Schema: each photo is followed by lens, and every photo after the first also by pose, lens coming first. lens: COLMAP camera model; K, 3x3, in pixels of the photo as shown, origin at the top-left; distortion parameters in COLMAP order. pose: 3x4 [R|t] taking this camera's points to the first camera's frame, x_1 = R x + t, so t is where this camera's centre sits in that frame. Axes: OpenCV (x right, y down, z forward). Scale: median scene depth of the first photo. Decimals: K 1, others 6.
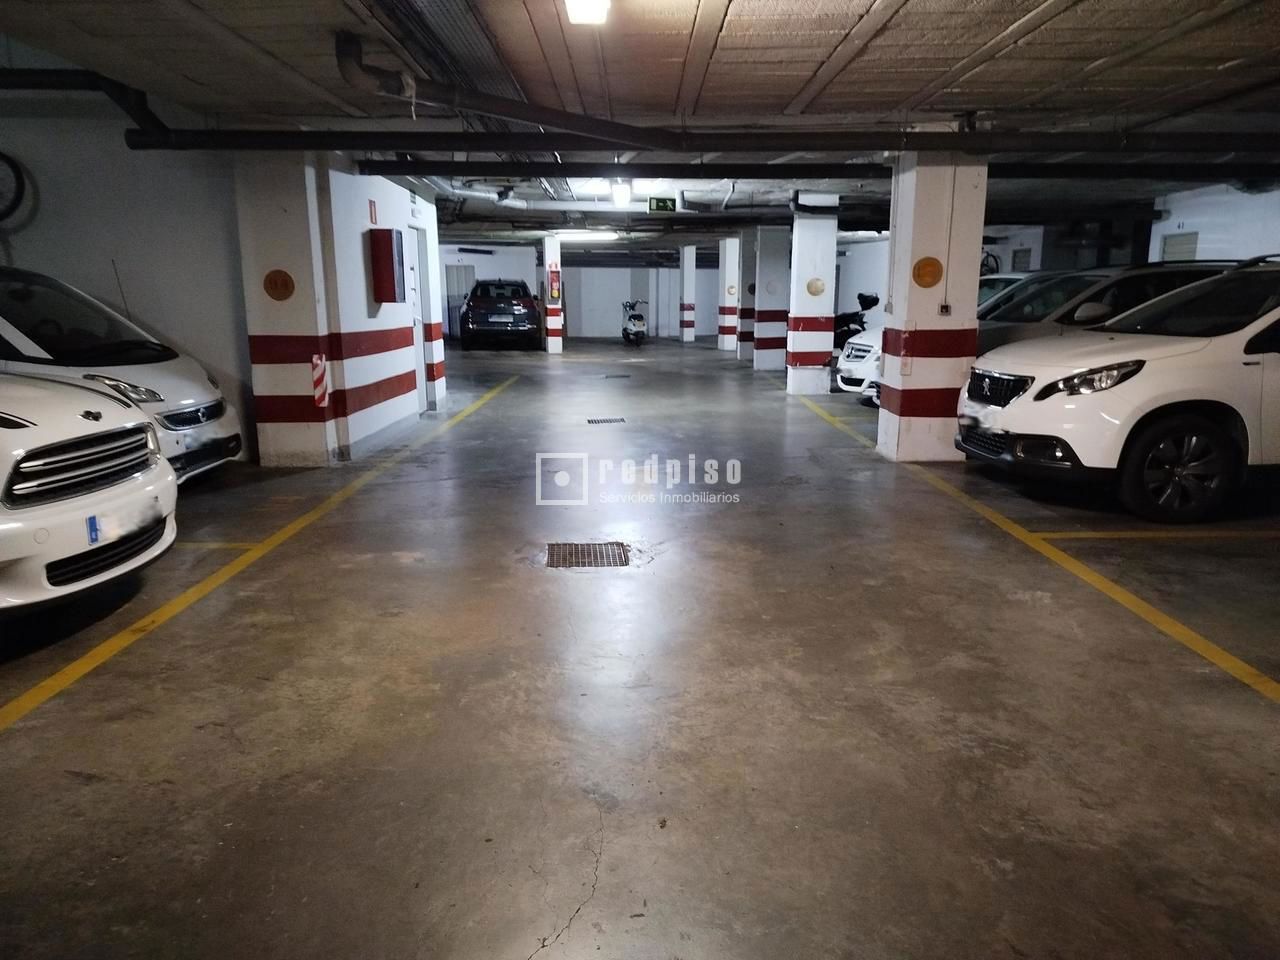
lens RADIAL K [[887.3, 0, 642.7], [0, 887.3, 479.9], [0, 0, 1]] dist [0.021917, -0.024443]
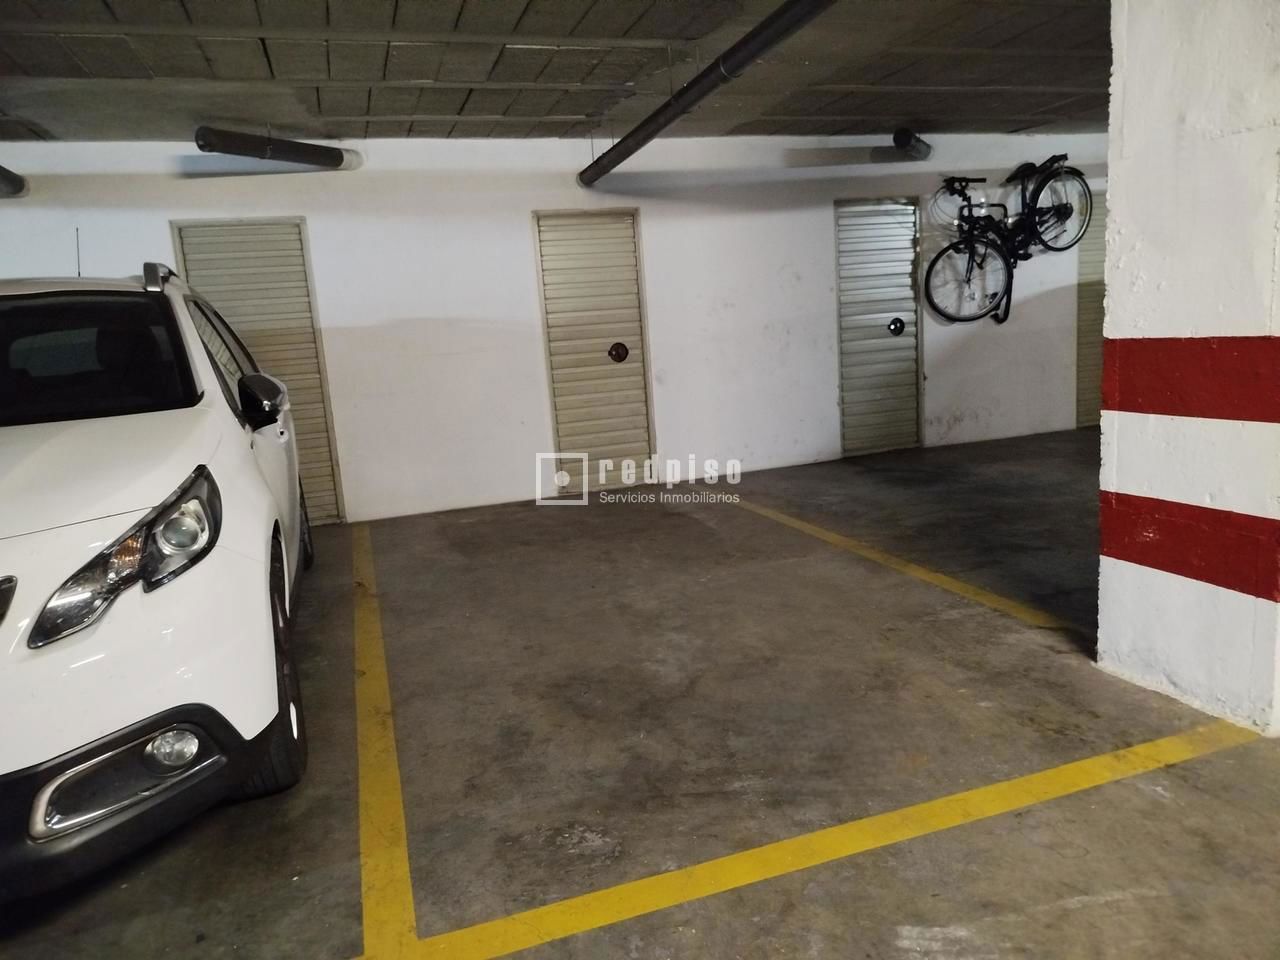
lens RADIAL K [[887.3, 0, 643.2], [0, 887.3, 482.8], [0, 0, 1]] dist [0.021917, -0.024443]
pose [[-0.305591, -0.146684, 0.940797, 0.115229], [0.269467, 0.934346, 0.233207, -0.217718], [-0.913237, 0.324780, -0.246001, 1.167967]]
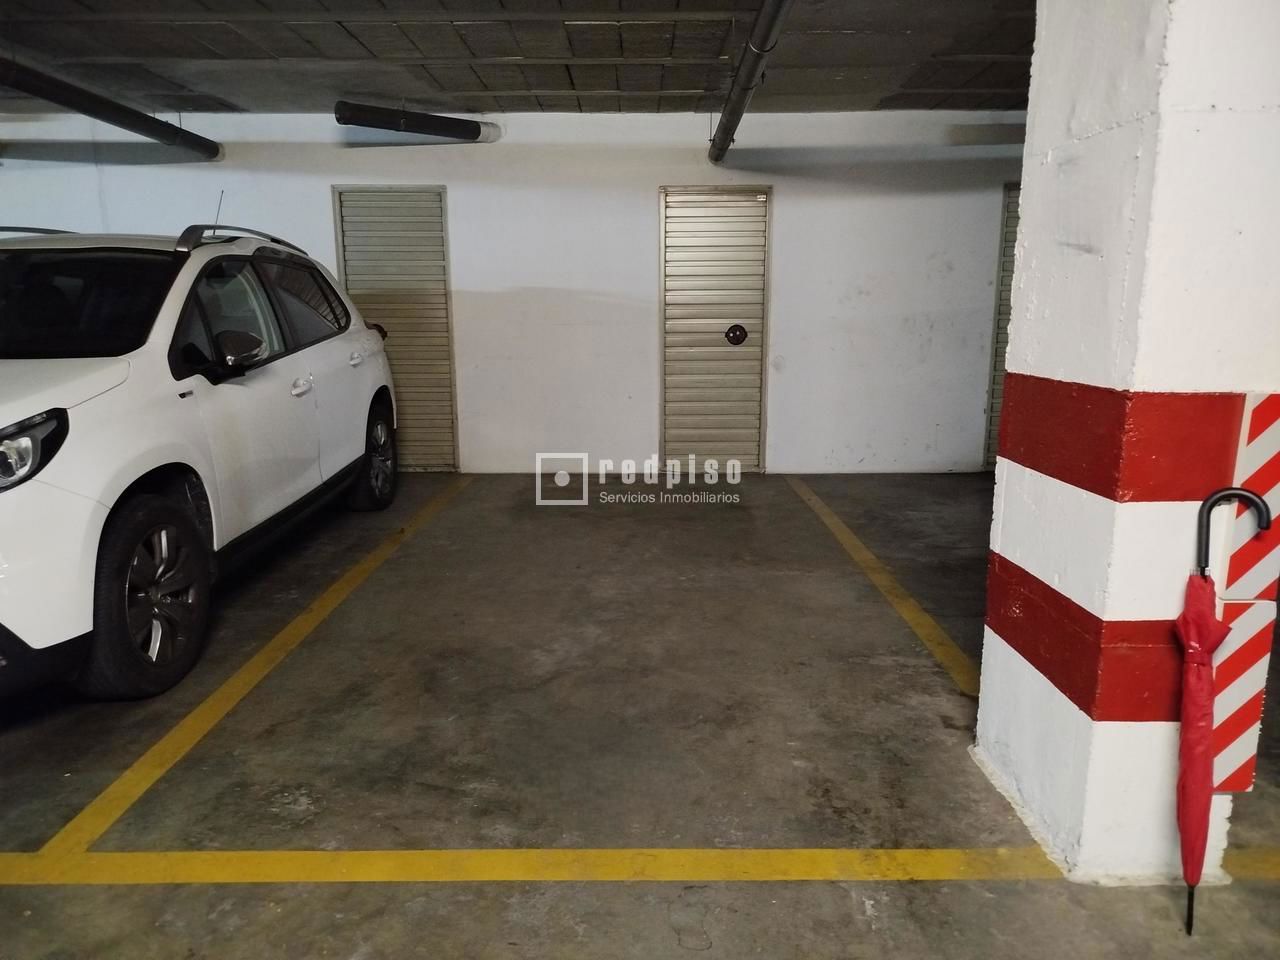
lens RADIAL K [[887.3, 0, 647.2], [0, 887.3, 479.3], [0, 0, 1]] dist [0.021917, -0.024443]
pose [[0.011720, -0.192986, 0.981132, 0.089363], [0.213038, 0.959153, 0.186118, -0.153079], [-0.976974, 0.206837, 0.052354, 0.846985]]
